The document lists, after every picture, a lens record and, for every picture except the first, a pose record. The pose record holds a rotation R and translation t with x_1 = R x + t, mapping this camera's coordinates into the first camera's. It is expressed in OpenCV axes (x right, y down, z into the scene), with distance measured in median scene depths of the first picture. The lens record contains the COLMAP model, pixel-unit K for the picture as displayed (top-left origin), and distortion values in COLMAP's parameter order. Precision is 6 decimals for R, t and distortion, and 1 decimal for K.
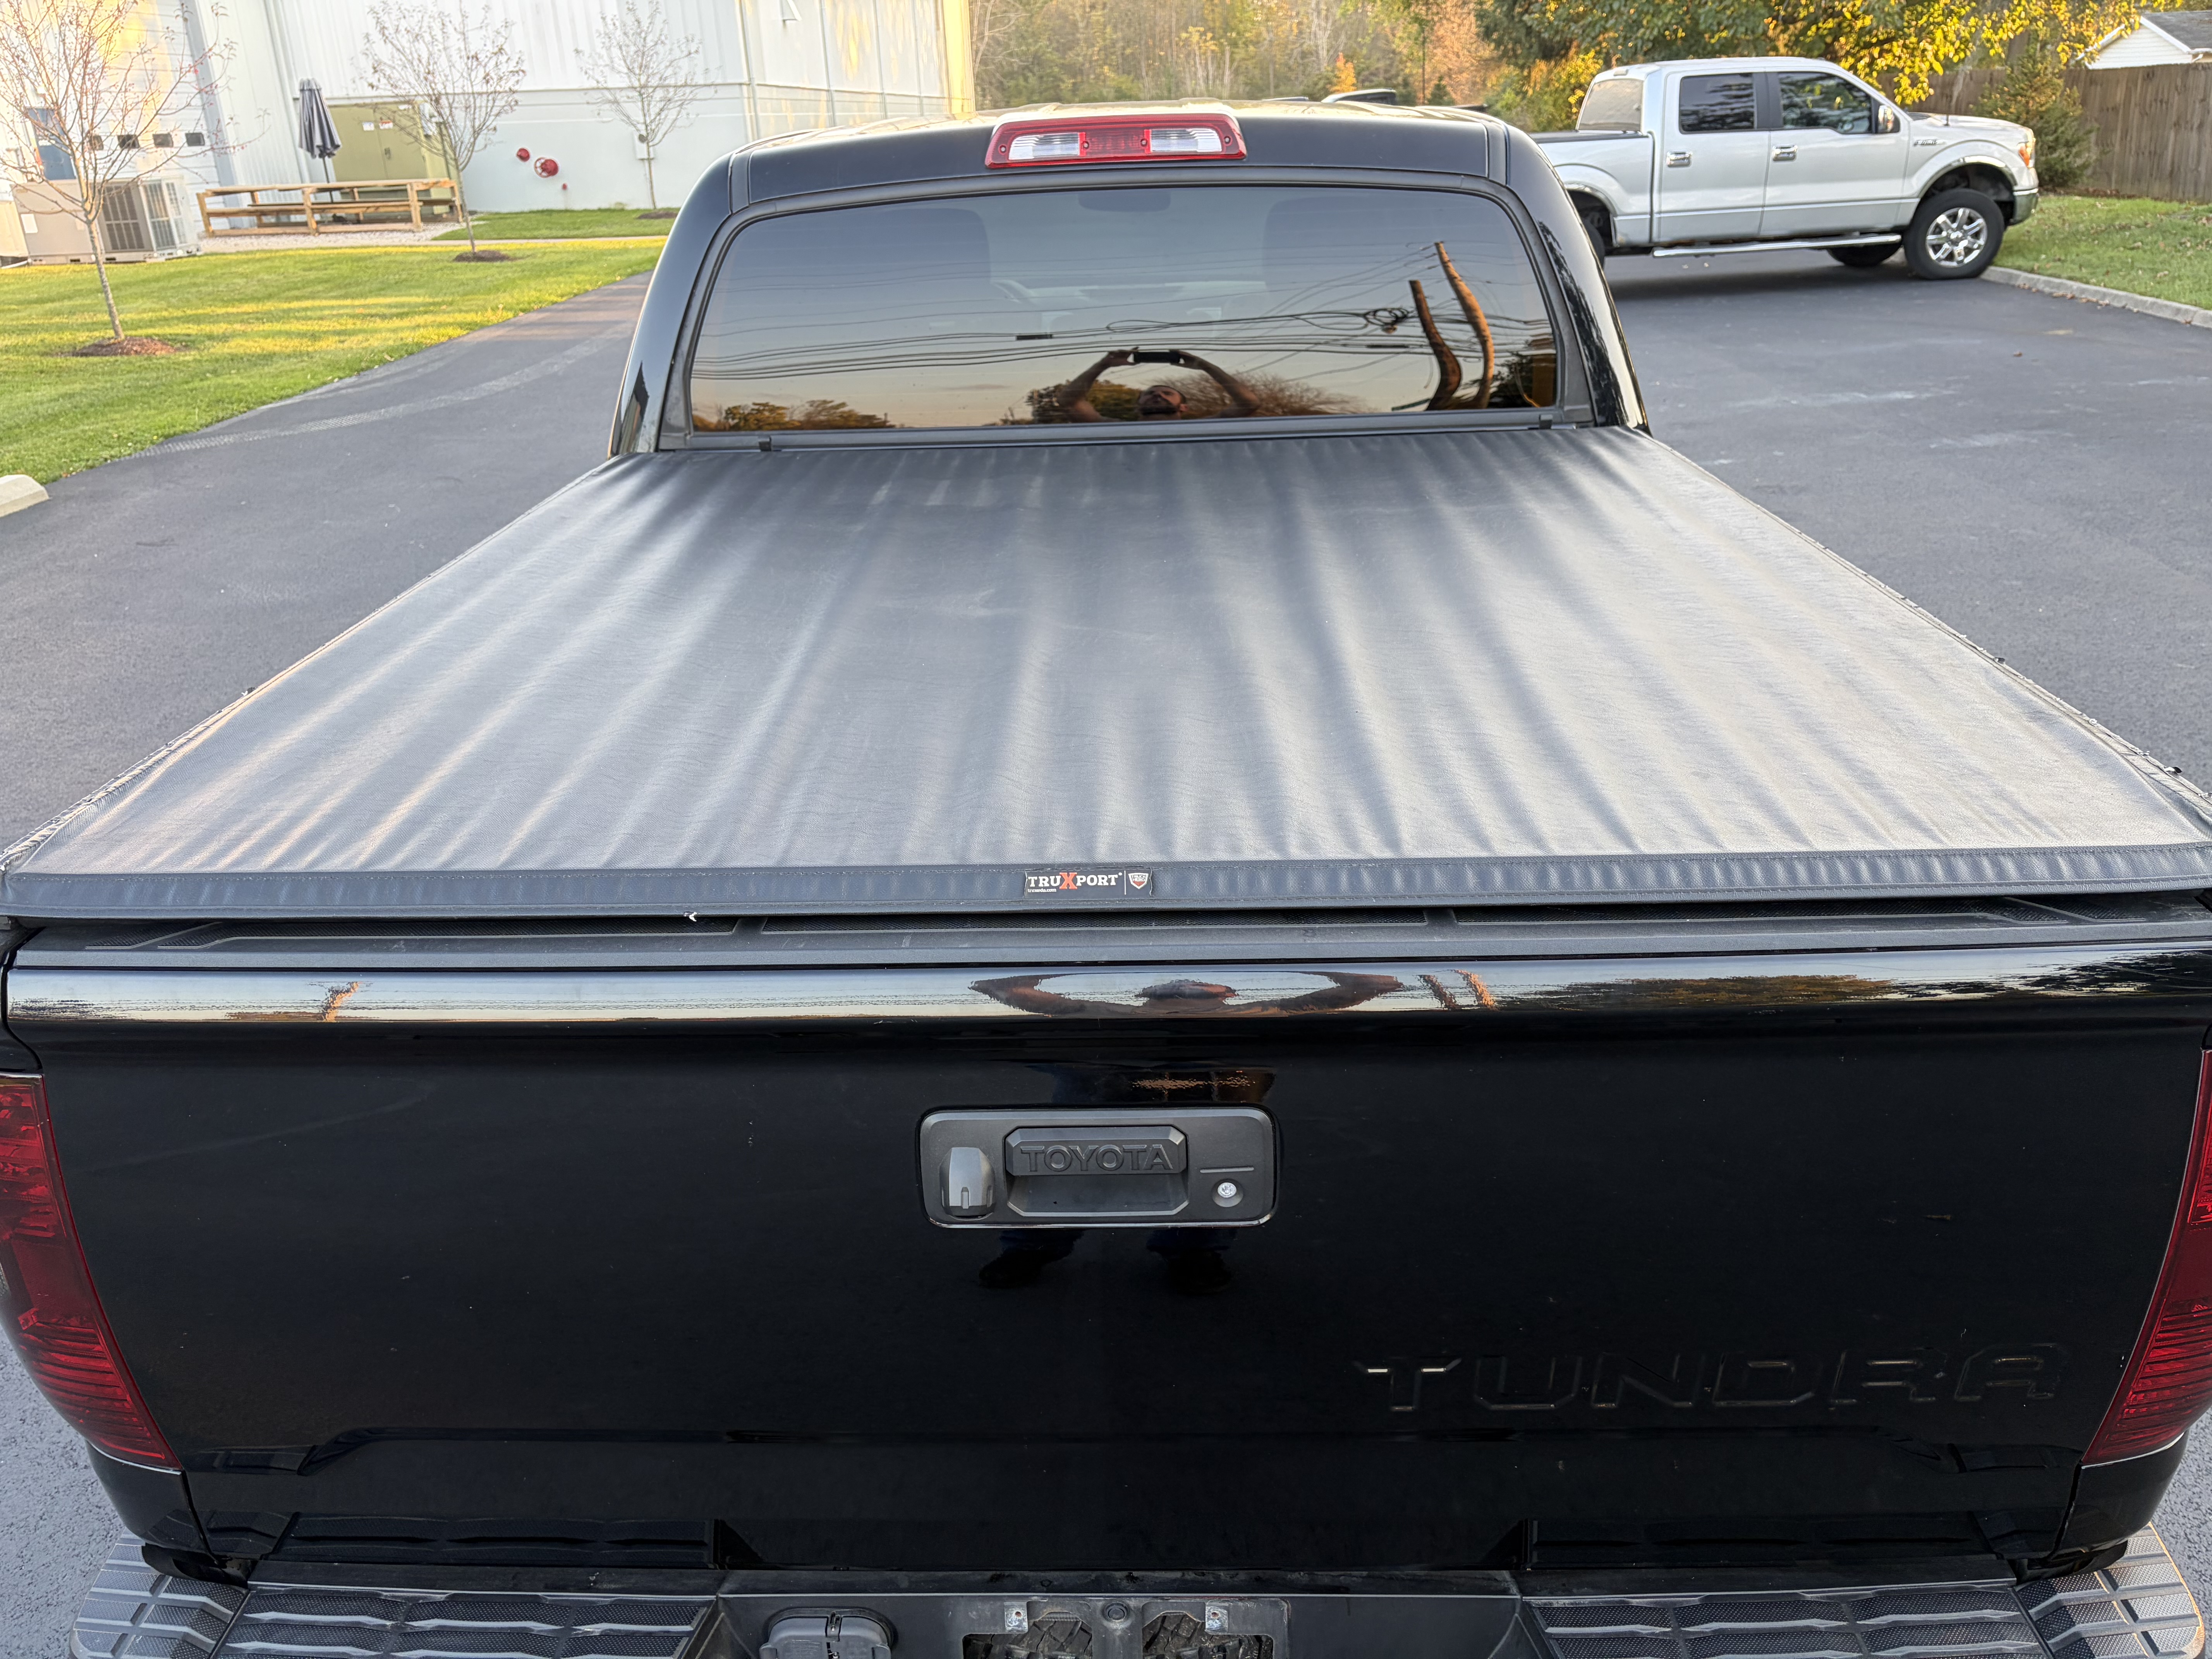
lens RADIAL K [[1685.0, 0, 1090.7], [0, 1685.0, 829.6], [0, 0, 1]] dist [0.054018, -0.061587]
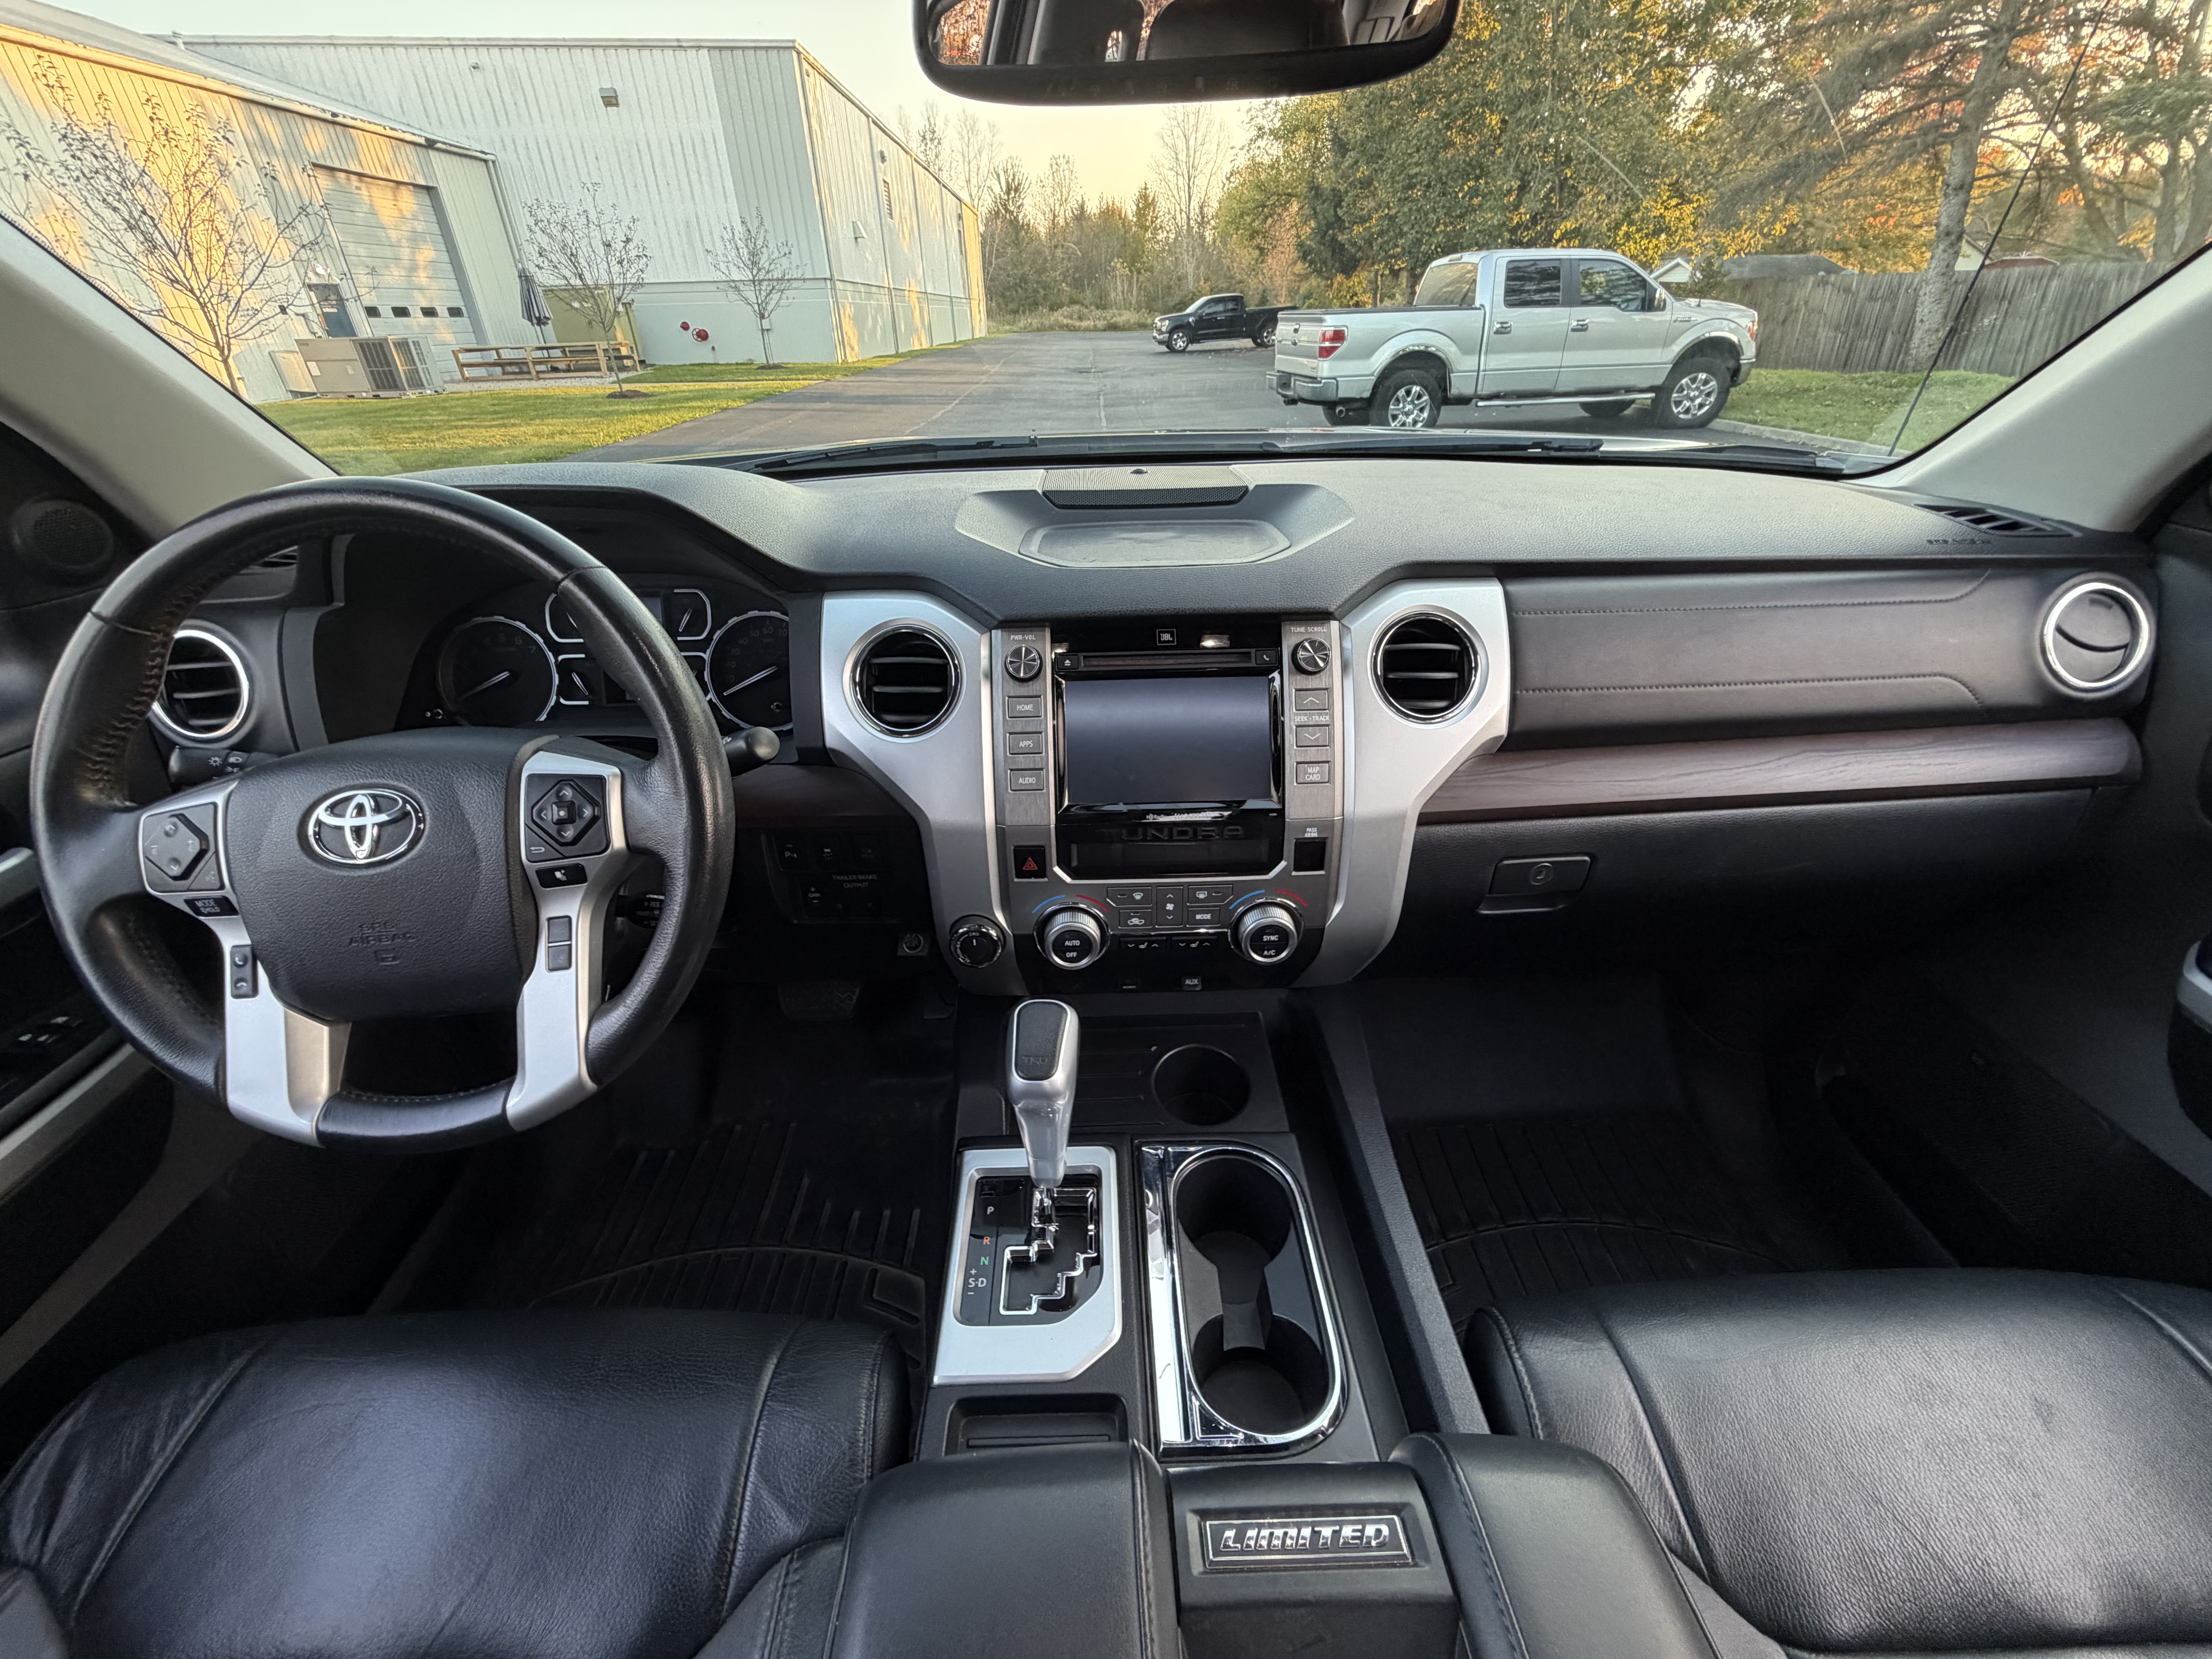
lens RADIAL K [[884.7, 0, 1100.9], [0, 884.7, 834.3], [0, 0, 1]] dist [-0.002614, -0.000113]
pose [[0.998928, -0.009184, 0.045371, 0.003785], [0.003193, 0.991457, 0.130398, -0.095508], [-0.046181, -0.130113, 0.990423, 0.283824]]
